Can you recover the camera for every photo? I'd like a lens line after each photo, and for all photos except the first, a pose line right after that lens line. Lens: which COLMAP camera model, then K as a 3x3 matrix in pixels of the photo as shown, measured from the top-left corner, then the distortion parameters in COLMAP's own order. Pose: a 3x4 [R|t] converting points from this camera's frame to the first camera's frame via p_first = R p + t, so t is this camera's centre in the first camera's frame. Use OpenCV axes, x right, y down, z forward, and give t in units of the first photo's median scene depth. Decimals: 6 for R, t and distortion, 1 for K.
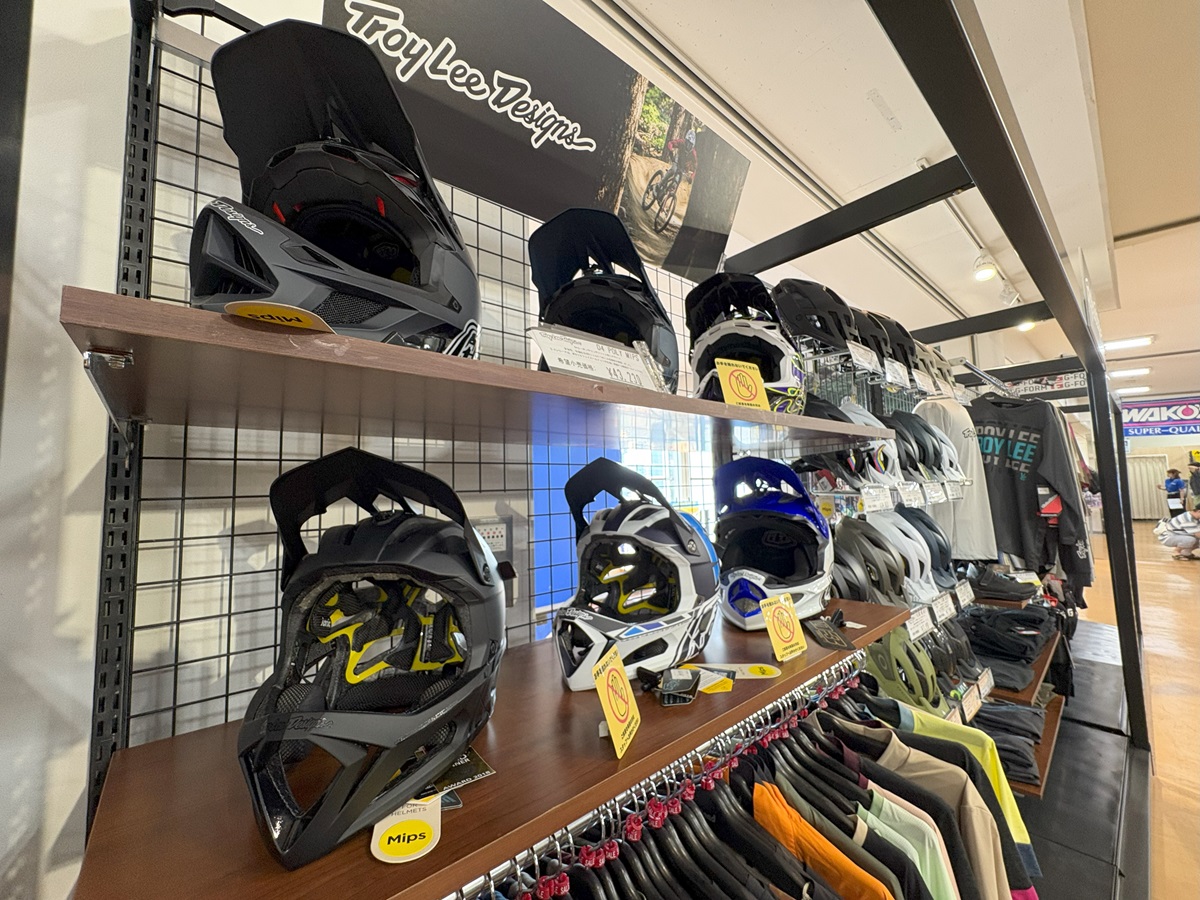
lens RADIAL K [[484.6, 0, 604.8], [0, 484.6, 447.8], [0, 0, 1]] dist [-0.001478, 0.000090]
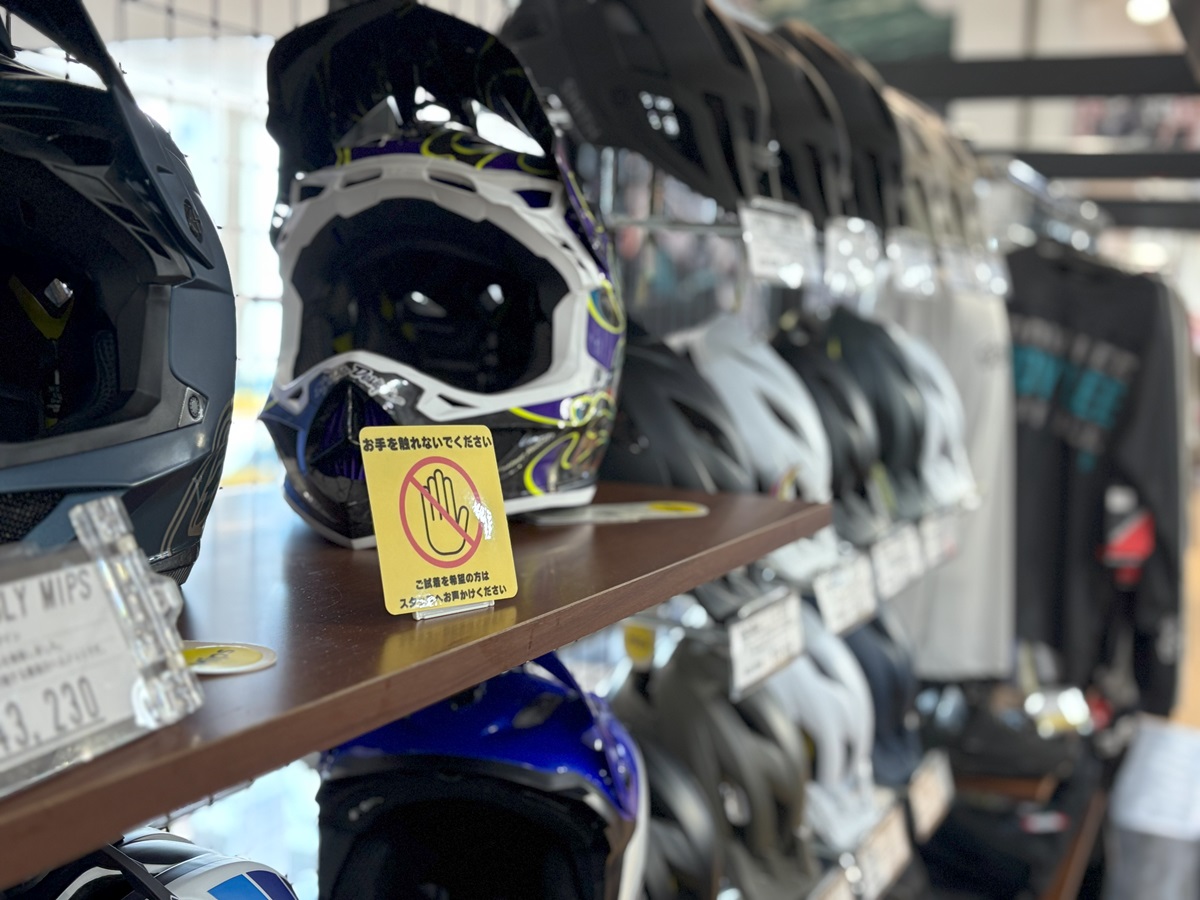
lens RADIAL K [[1509.8, 0, 597.1], [0, 1509.8, 449.5], [0, 0, 1]] dist [-0.013487, 0.000000]
pose [[0.918054, 0.019955, 0.395953, -0.004455], [-0.093017, 0.981696, 0.166194, -0.144079], [-0.385389, -0.189406, 0.903106, 0.036007]]
